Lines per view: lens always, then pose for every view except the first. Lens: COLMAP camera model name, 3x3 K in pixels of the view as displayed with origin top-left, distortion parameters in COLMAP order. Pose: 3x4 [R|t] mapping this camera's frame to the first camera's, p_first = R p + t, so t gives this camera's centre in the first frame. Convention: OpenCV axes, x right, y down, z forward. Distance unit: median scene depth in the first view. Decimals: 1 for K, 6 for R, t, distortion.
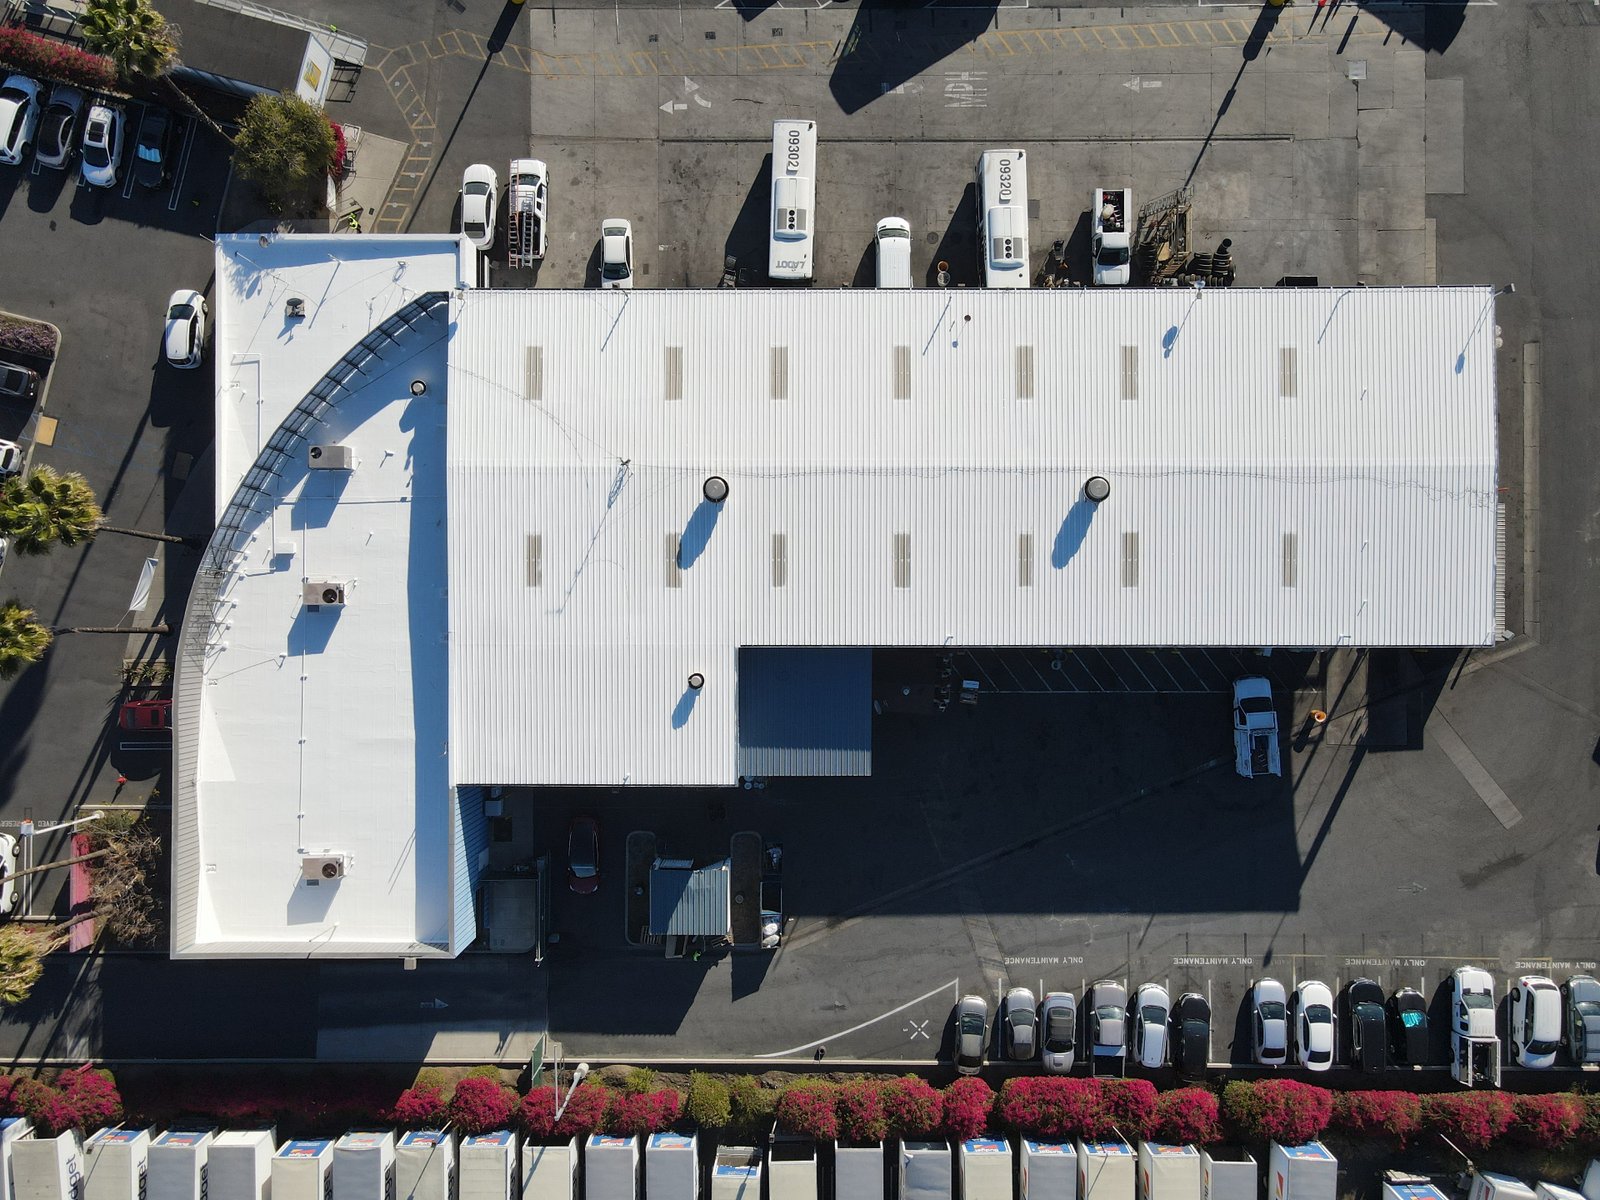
lens RADIAL K [[1174.3, 0, 800.0], [0, 1174.3, 600.0], [0, 0, 1]] dist [-0.021454, 0.083222]
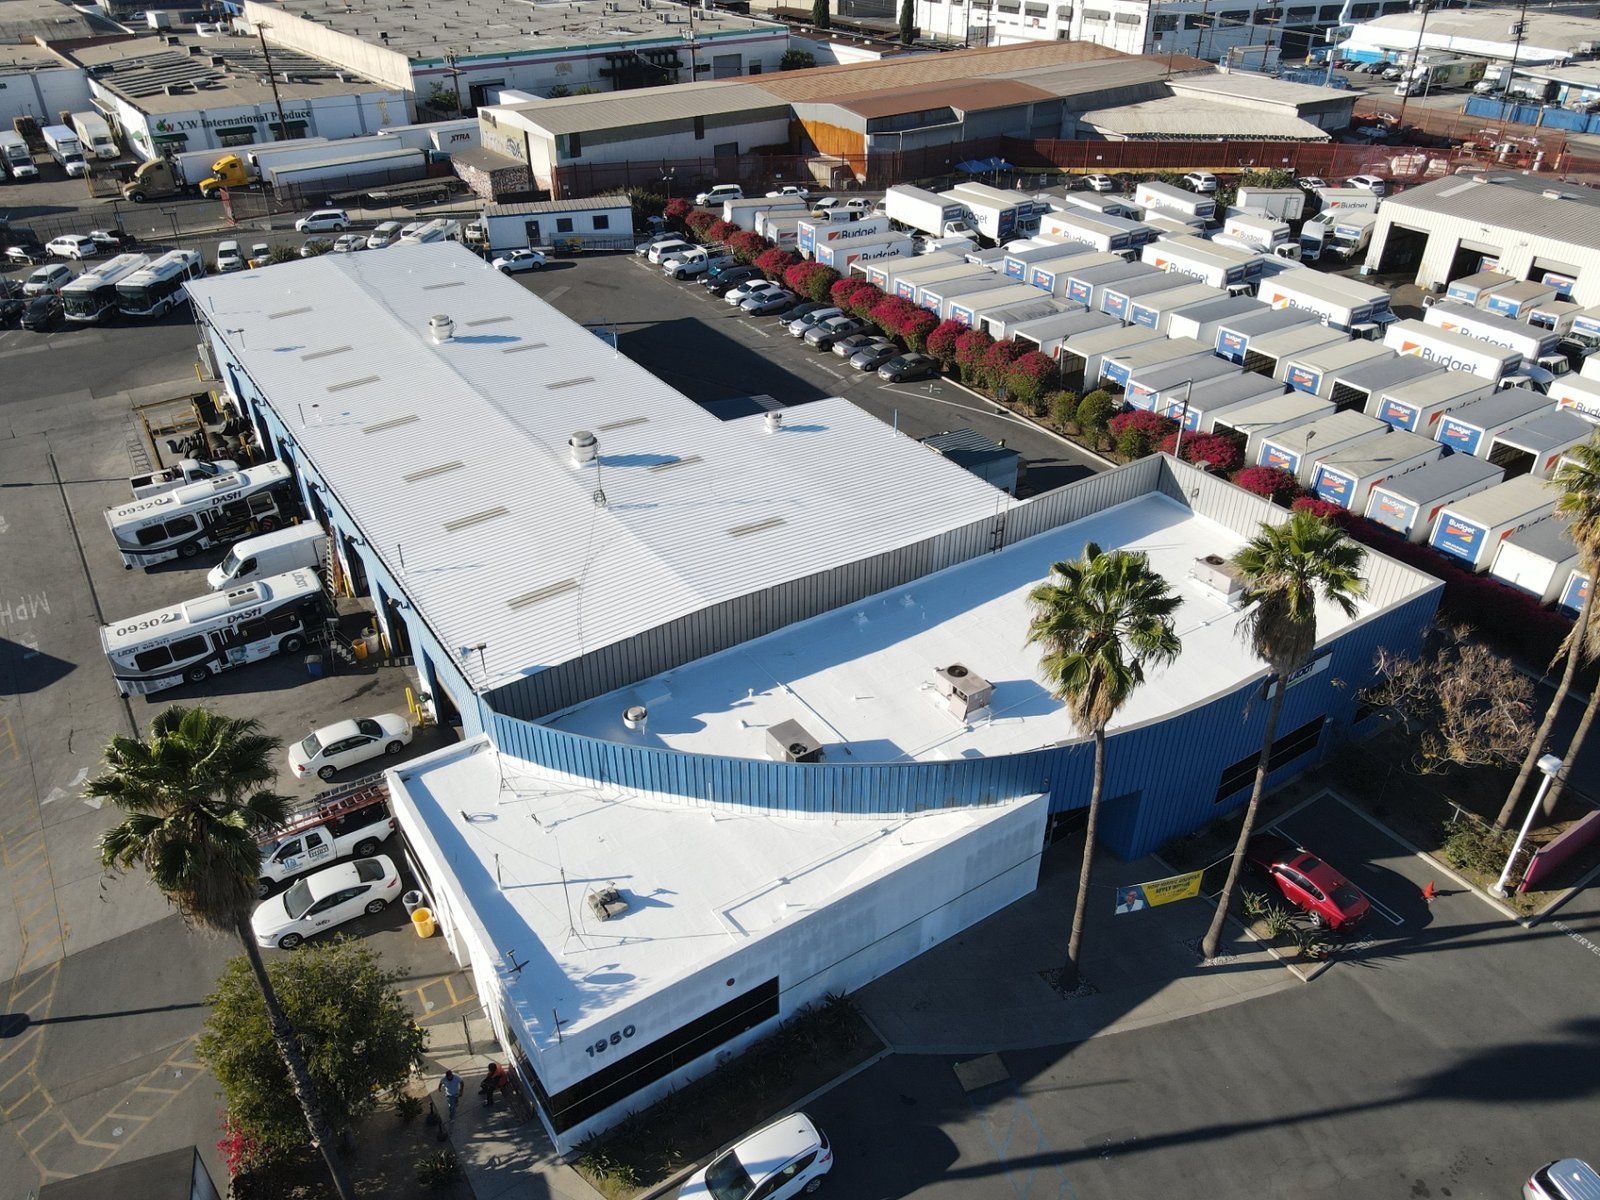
lens RADIAL K [[1174.3, 0, 800.0], [0, 1174.3, 600.0], [0, 0, 1]] dist [-0.021454, 0.083222]
pose [[-0.555099, -0.449821, 0.699662, -0.808130], [0.831781, -0.297782, 0.468472, -0.392325], [-0.002382, 0.842014, 0.539451, 0.573284]]
